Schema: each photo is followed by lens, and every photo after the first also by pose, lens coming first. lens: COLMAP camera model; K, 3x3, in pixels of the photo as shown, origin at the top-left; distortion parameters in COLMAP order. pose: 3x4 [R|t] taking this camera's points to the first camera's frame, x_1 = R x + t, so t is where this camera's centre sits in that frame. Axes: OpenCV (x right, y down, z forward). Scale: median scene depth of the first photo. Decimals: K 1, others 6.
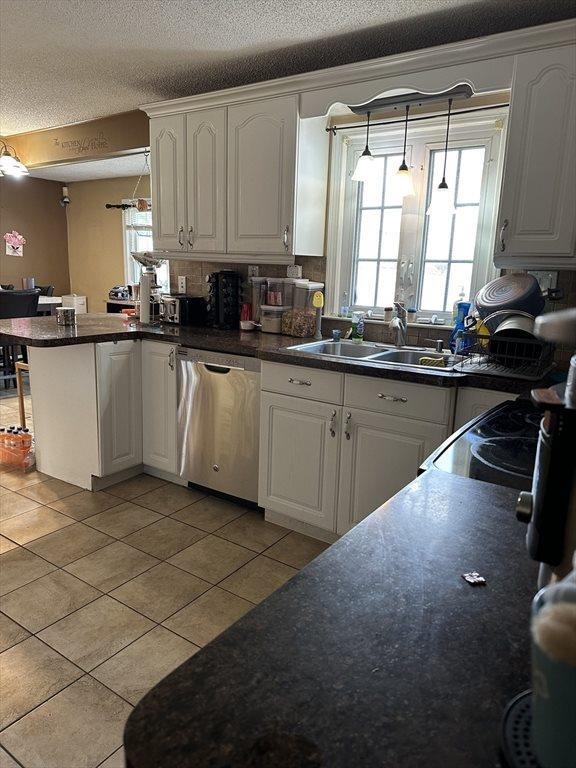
lens RADIAL K [[546.8, 0, 287.7], [0, 546.8, 384.1], [0, 0, 1]] dist [0.026988, 0.000718]
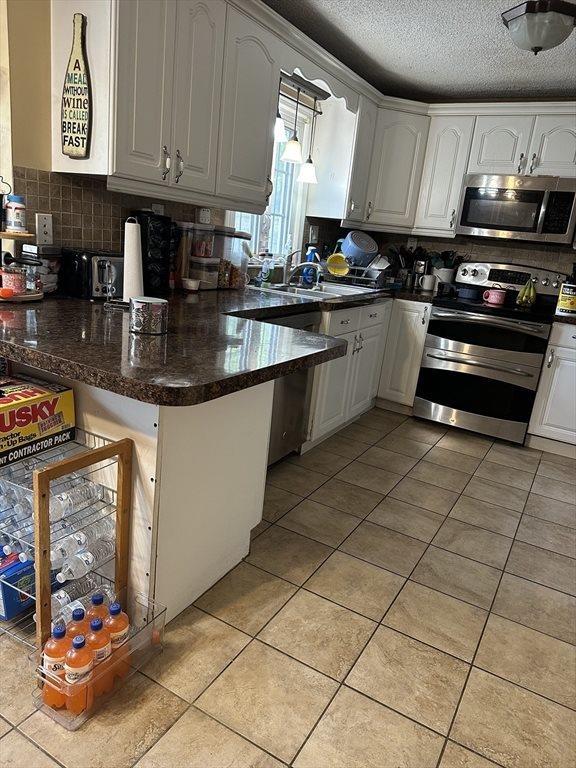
lens RADIAL K [[546.8, 0, 279.8], [0, 546.8, 385.4], [0, 0, 1]] dist [0.026988, 0.000718]
pose [[-0.087055, -0.296603, 0.951025, -1.073409], [0.120517, 0.944502, 0.305601, -0.233142], [-0.988887, 0.141219, -0.046478, 1.096063]]
